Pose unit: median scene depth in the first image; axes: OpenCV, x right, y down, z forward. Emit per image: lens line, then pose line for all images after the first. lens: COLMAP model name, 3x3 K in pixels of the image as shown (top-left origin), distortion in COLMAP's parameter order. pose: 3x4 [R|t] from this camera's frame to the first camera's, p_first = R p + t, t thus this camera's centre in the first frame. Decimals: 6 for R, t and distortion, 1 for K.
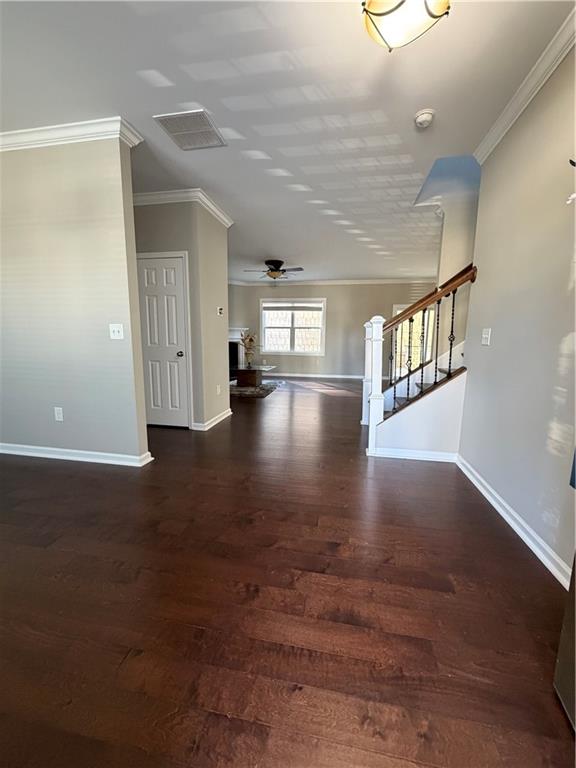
lens RADIAL K [[310.1, 0, 287.7], [0, 310.1, 381.4], [0, 0, 1]] dist [-0.009757, 0.000060]
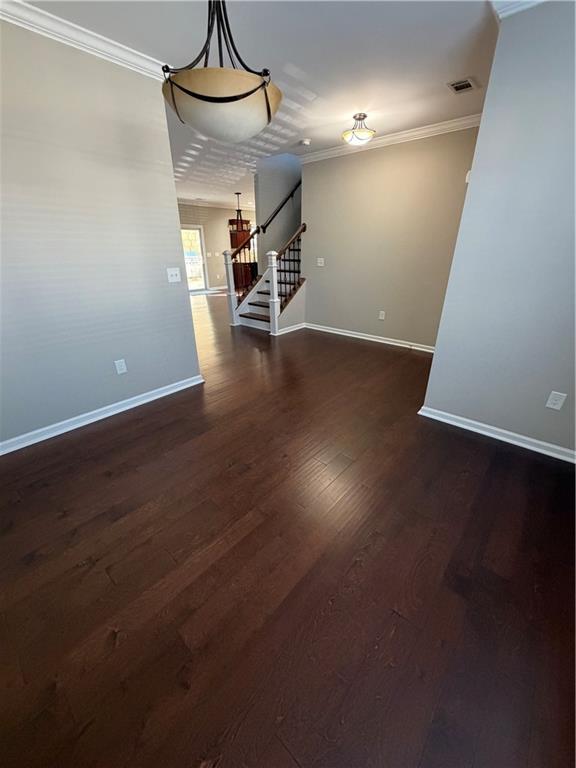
lens RADIAL K [[310.1, 0, 290.8], [0, 310.1, 385.6], [0, 0, 1]] dist [-0.009757, 0.000060]
pose [[0.493191, -0.369815, 0.787401, -1.394237], [0.129834, 0.926294, 0.353726, -0.130807], [-0.860178, -0.072223, 0.504854, 0.015734]]
